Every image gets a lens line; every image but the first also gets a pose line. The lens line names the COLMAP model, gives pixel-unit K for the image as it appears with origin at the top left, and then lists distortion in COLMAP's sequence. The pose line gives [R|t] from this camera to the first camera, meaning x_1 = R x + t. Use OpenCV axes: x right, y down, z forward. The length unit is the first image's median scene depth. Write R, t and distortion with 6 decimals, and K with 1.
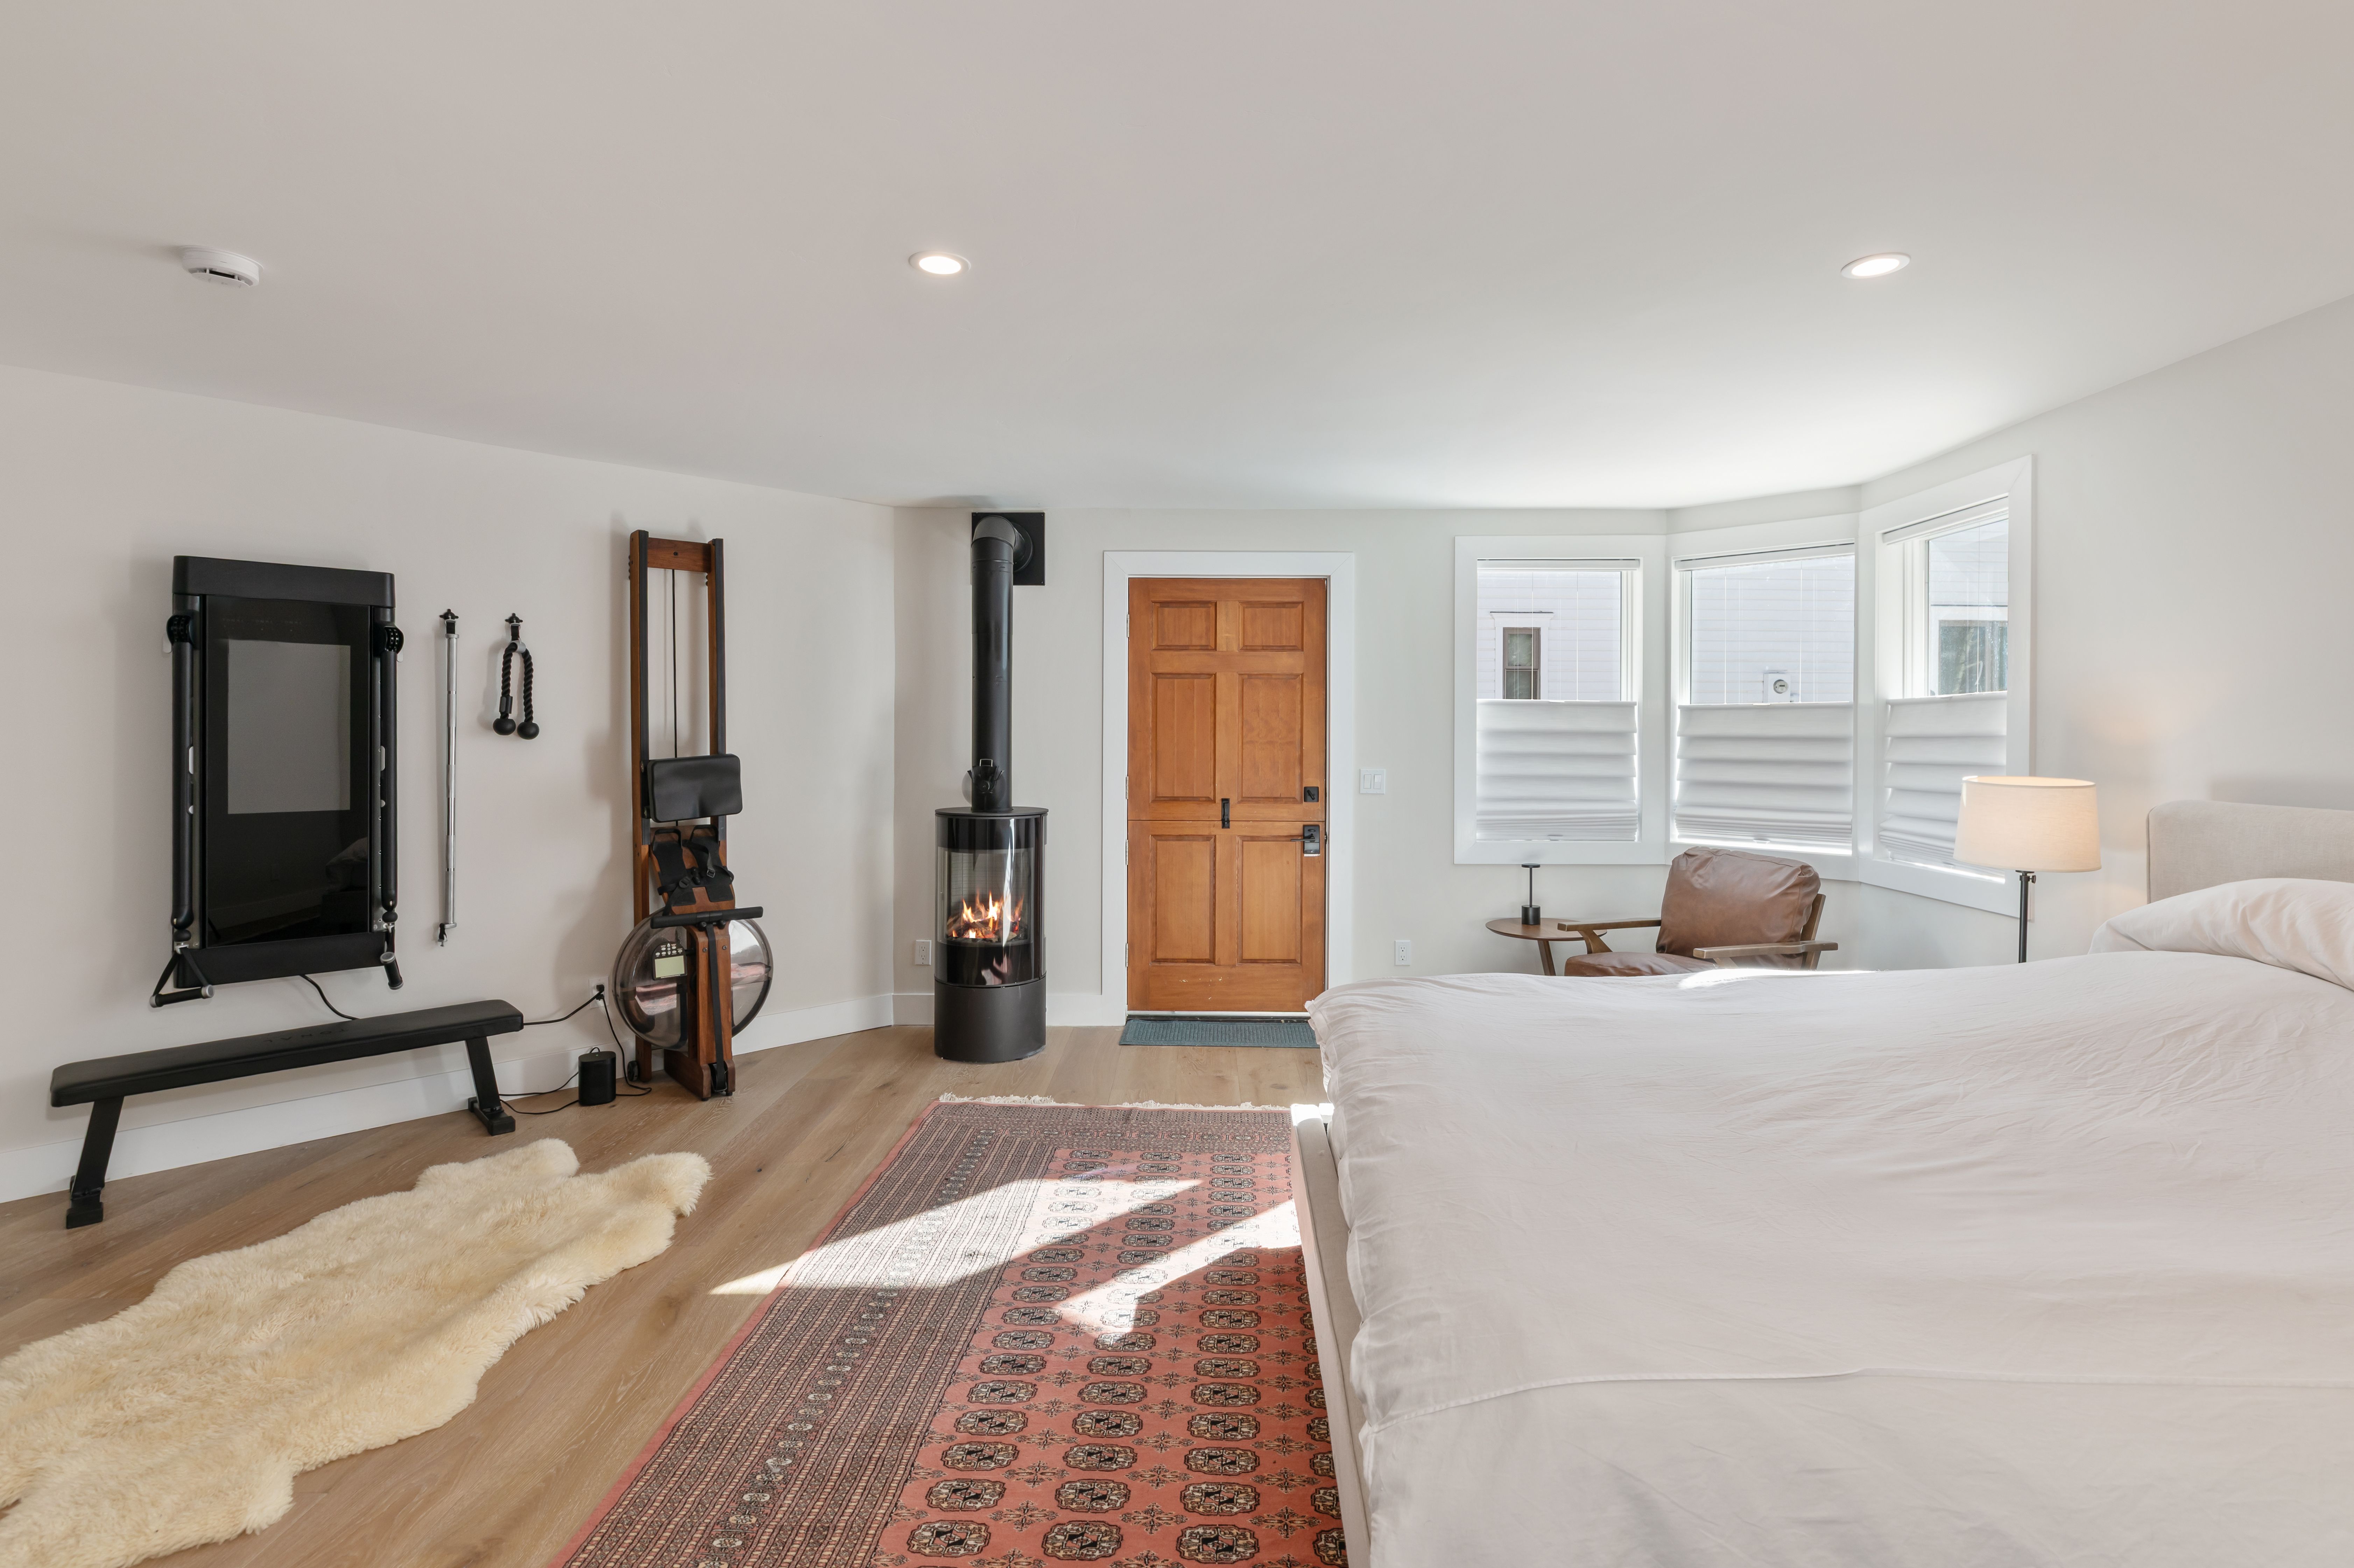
lens RADIAL K [[1108.2, 0, 1173.5], [0, 1108.2, 745.0], [0, 0, 1]] dist [0.005461, 0.000795]
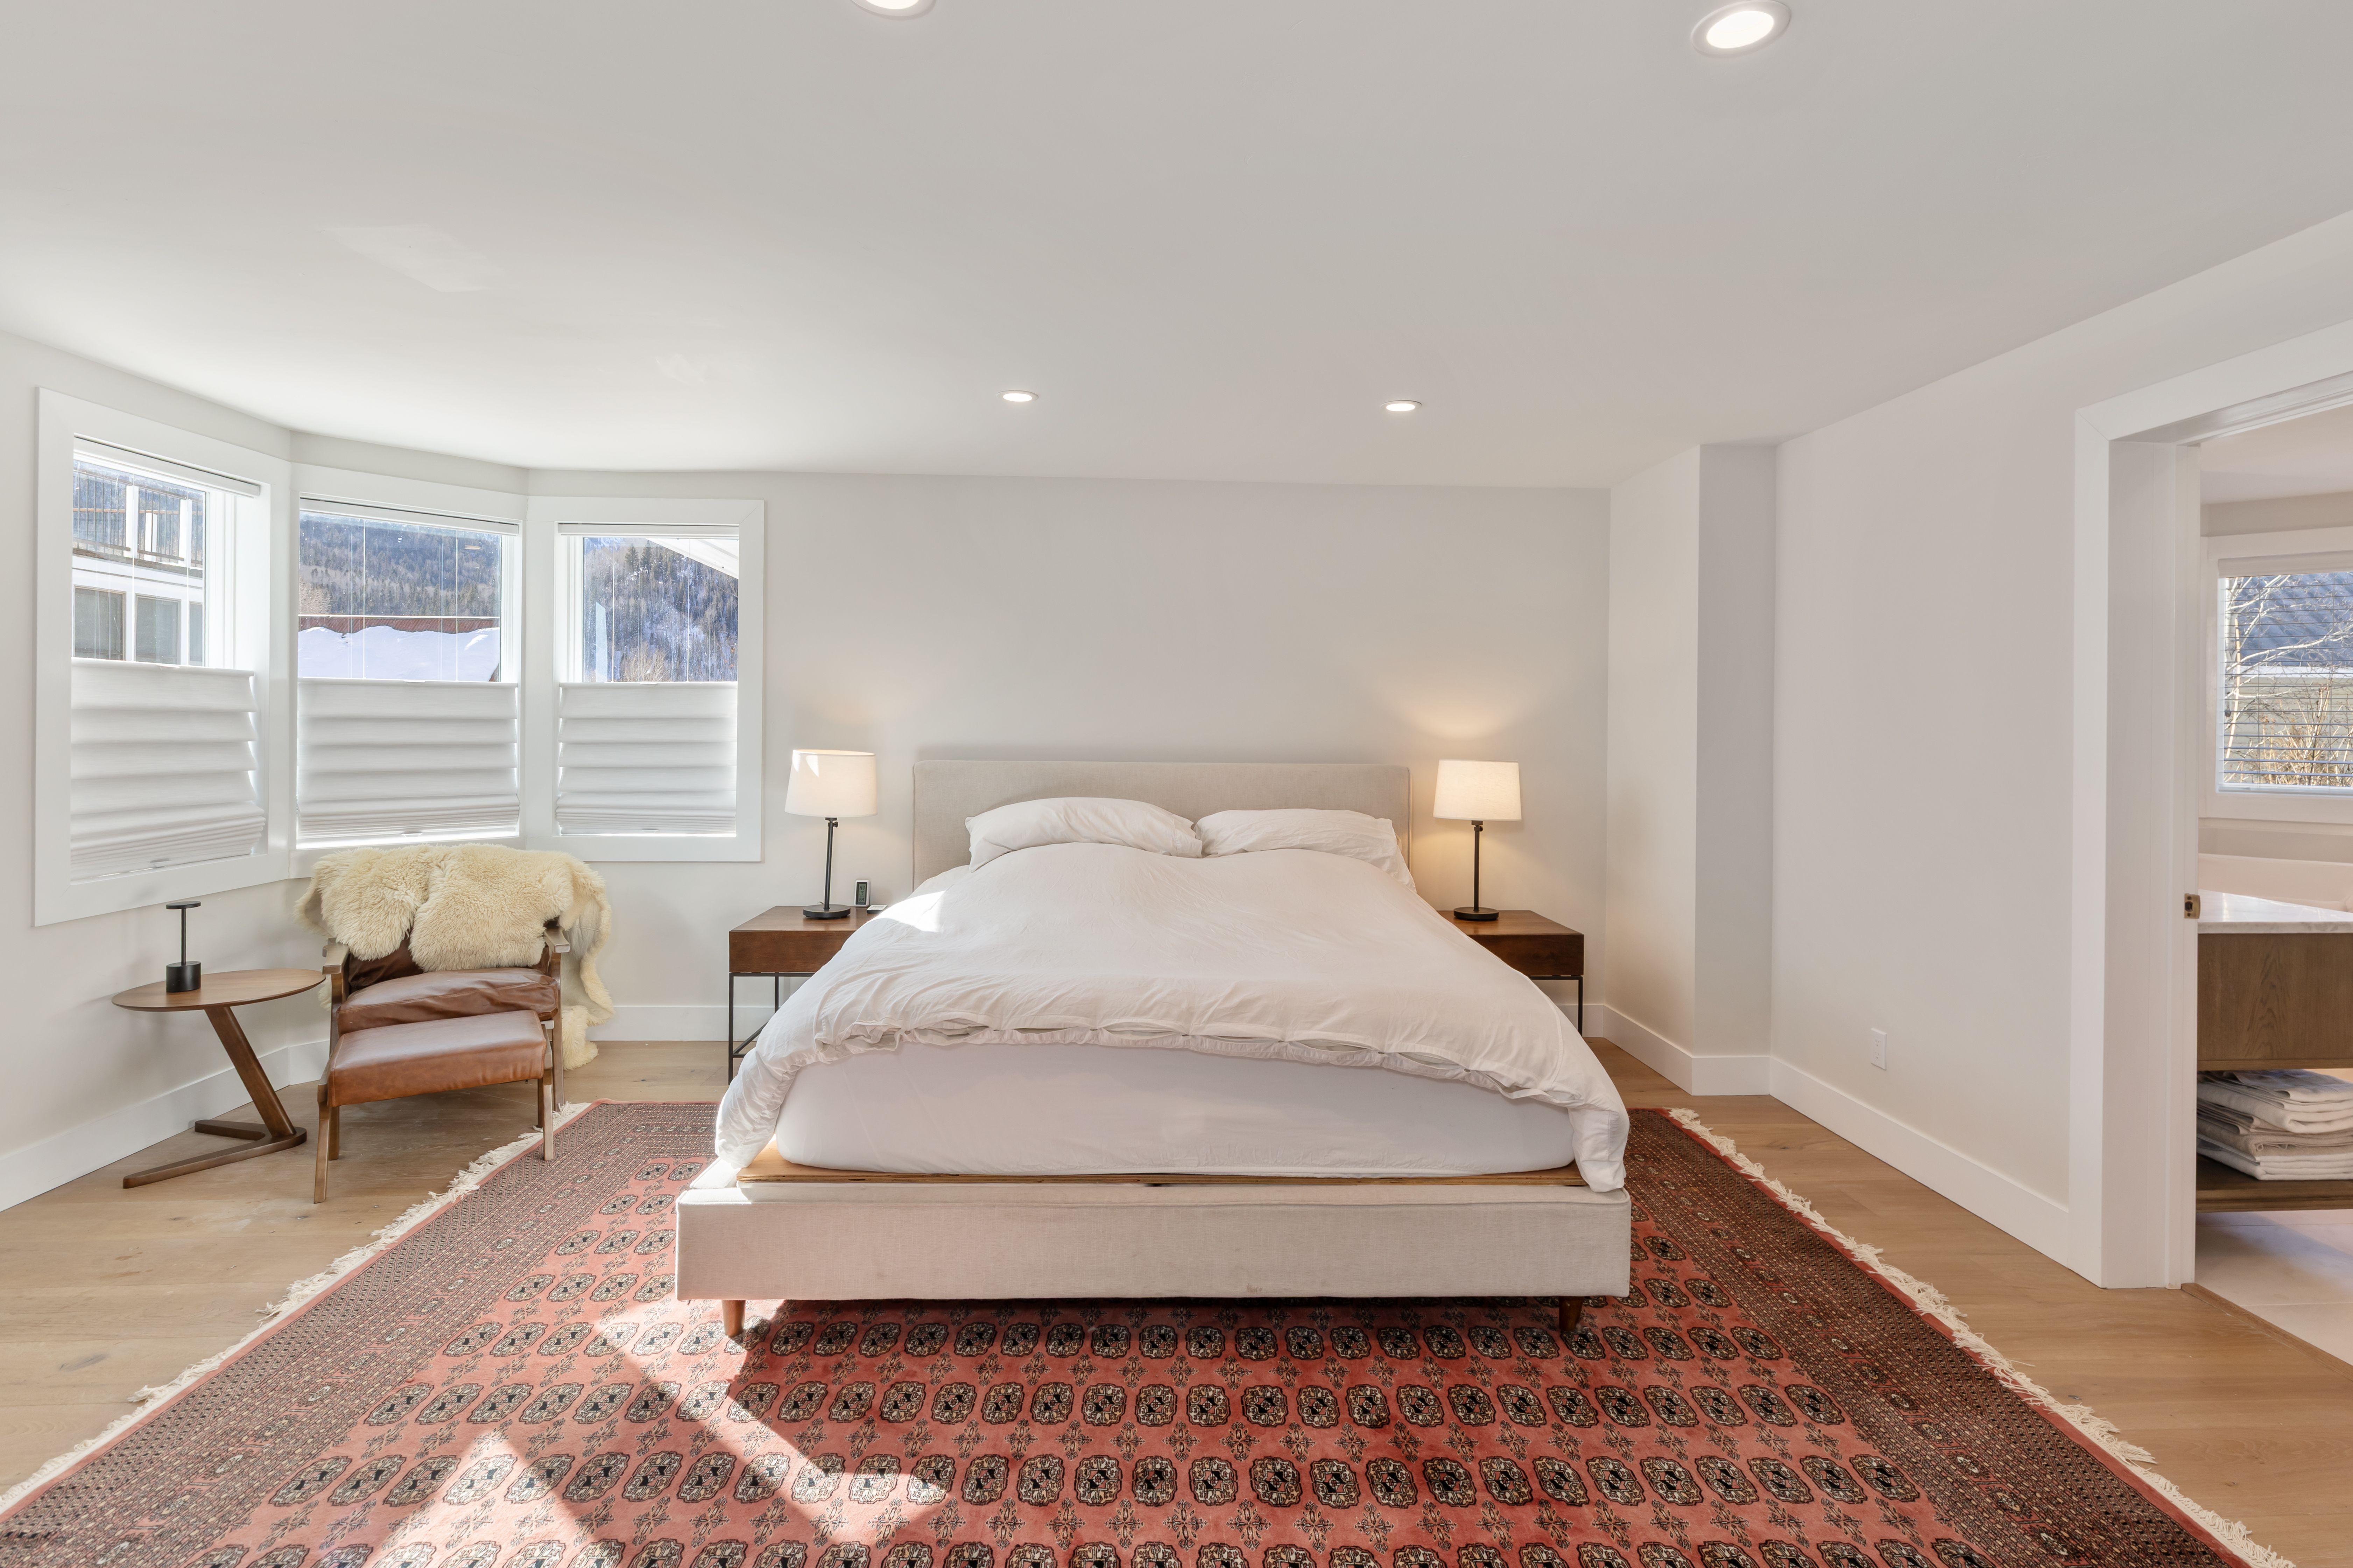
lens RADIAL K [[1107.9, 0, 1223.8], [0, 1107.9, 721.0], [0, 0, 1]] dist [0.005461, 0.000795]
pose [[-0.061732, -0.002058, 0.998091, -0.409791], [0.000220, 0.999998, 0.002076, -0.006297], [-0.998093, 0.000347, -0.061732, 0.399628]]
